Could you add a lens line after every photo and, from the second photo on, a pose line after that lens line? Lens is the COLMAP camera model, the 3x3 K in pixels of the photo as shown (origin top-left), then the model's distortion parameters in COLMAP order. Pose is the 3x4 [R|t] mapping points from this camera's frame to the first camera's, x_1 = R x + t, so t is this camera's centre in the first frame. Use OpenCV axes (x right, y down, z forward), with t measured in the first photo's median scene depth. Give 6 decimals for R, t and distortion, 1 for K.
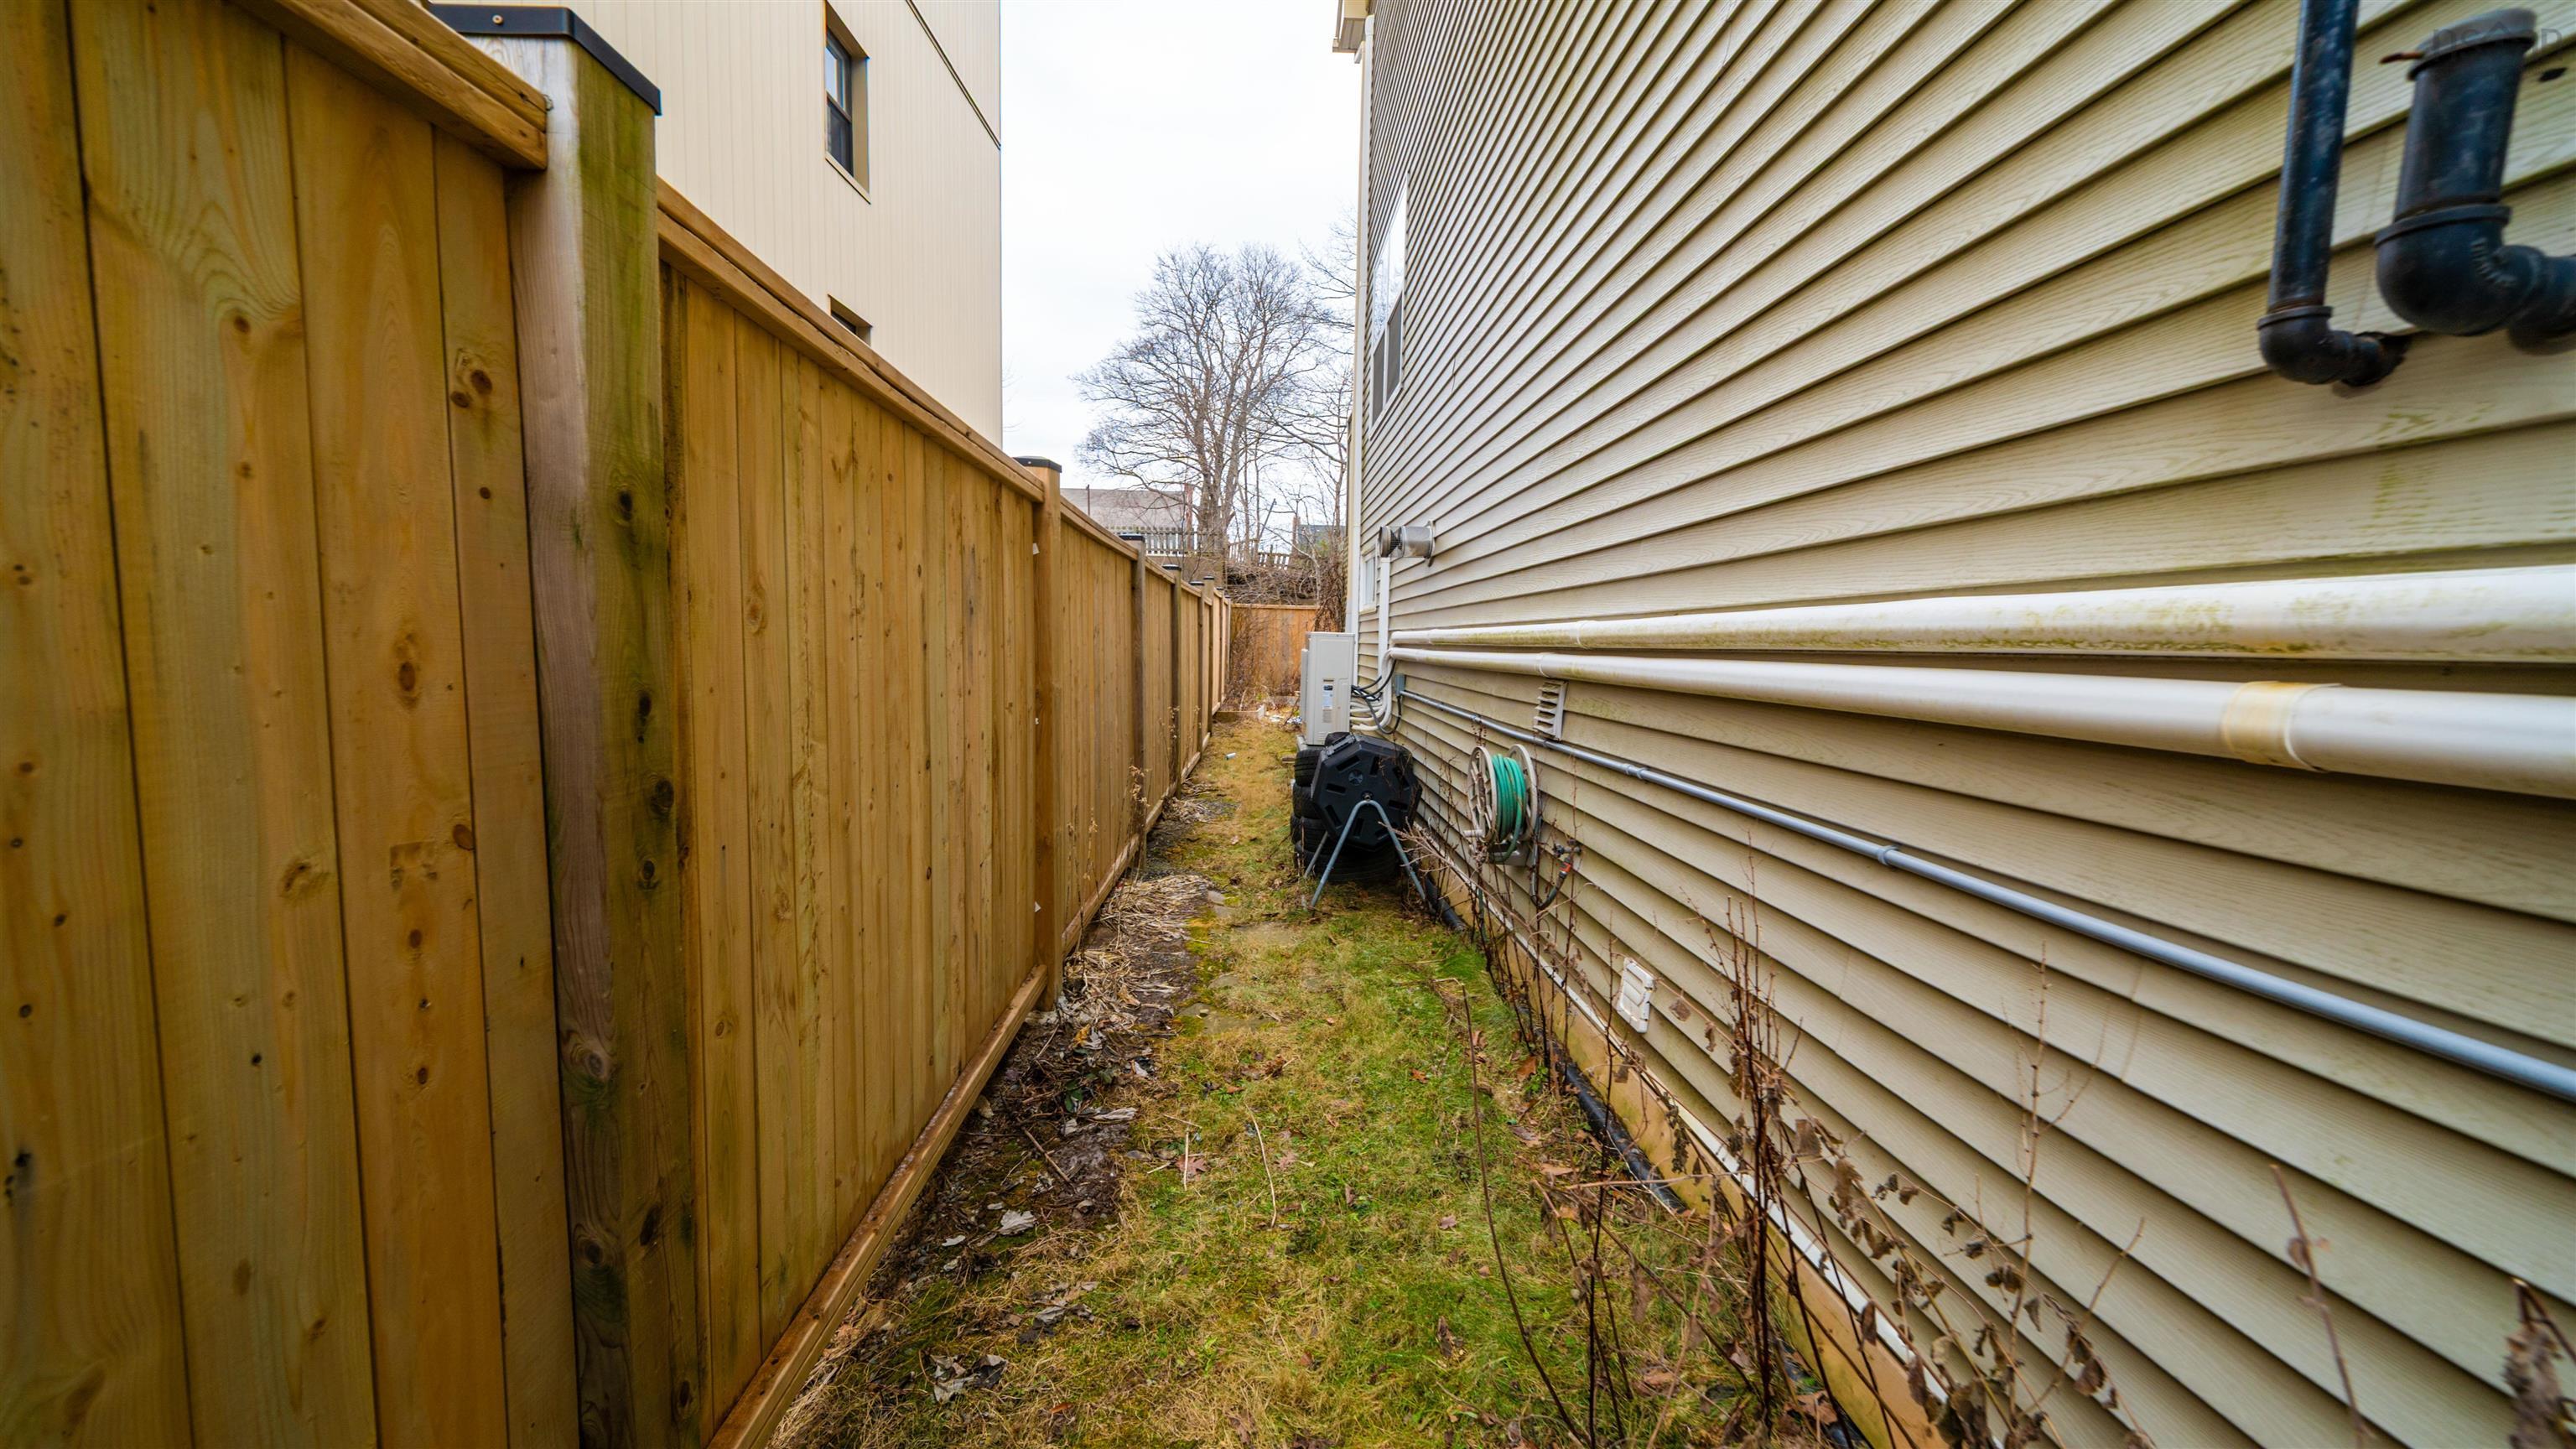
lens RADIAL K [[896.4, 0, 1283.9], [0, 896.4, 711.3], [0, 0, 1]] dist [-0.005206, -0.000304]
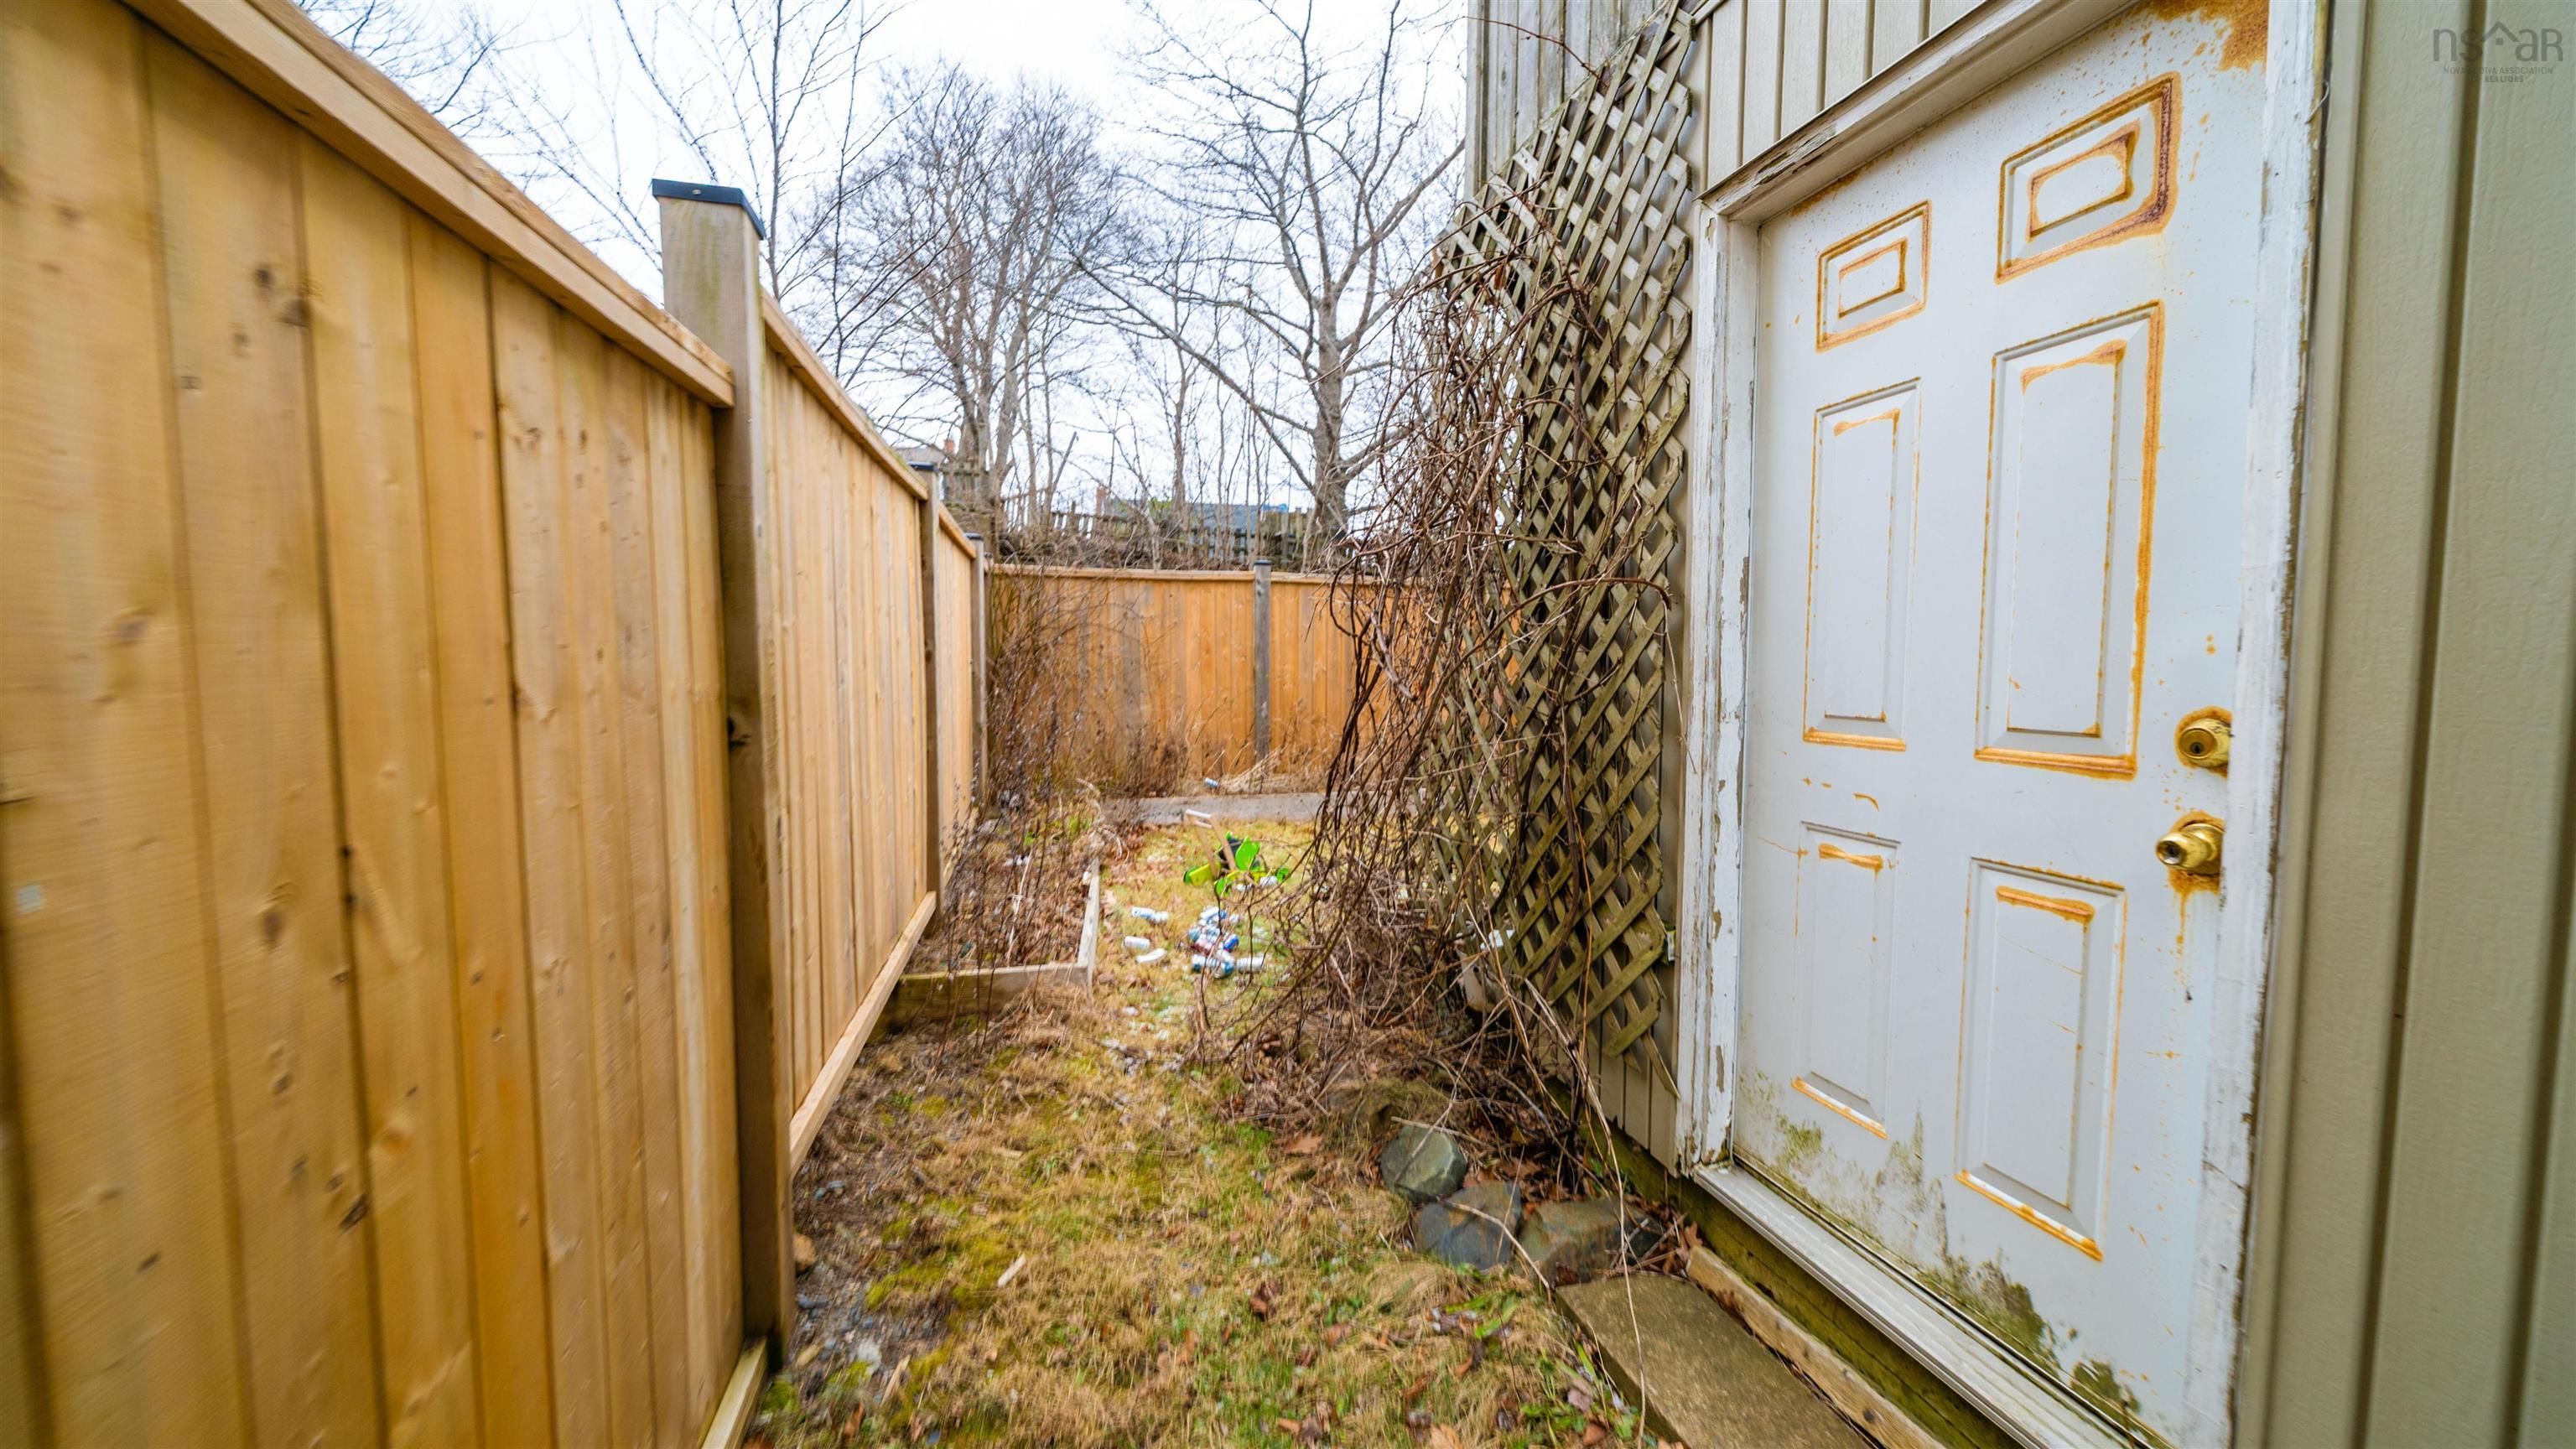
lens RADIAL K [[896.4, 0, 1283.9], [0, 896.4, 711.3], [0, 0, 1]] dist [-0.005206, -0.000304]
pose [[0.974716, -0.029231, 0.221528, -0.012177], [0.031058, 0.999506, -0.004766, -0.026918], [-0.221279, 0.011526, 0.975142, 0.319940]]
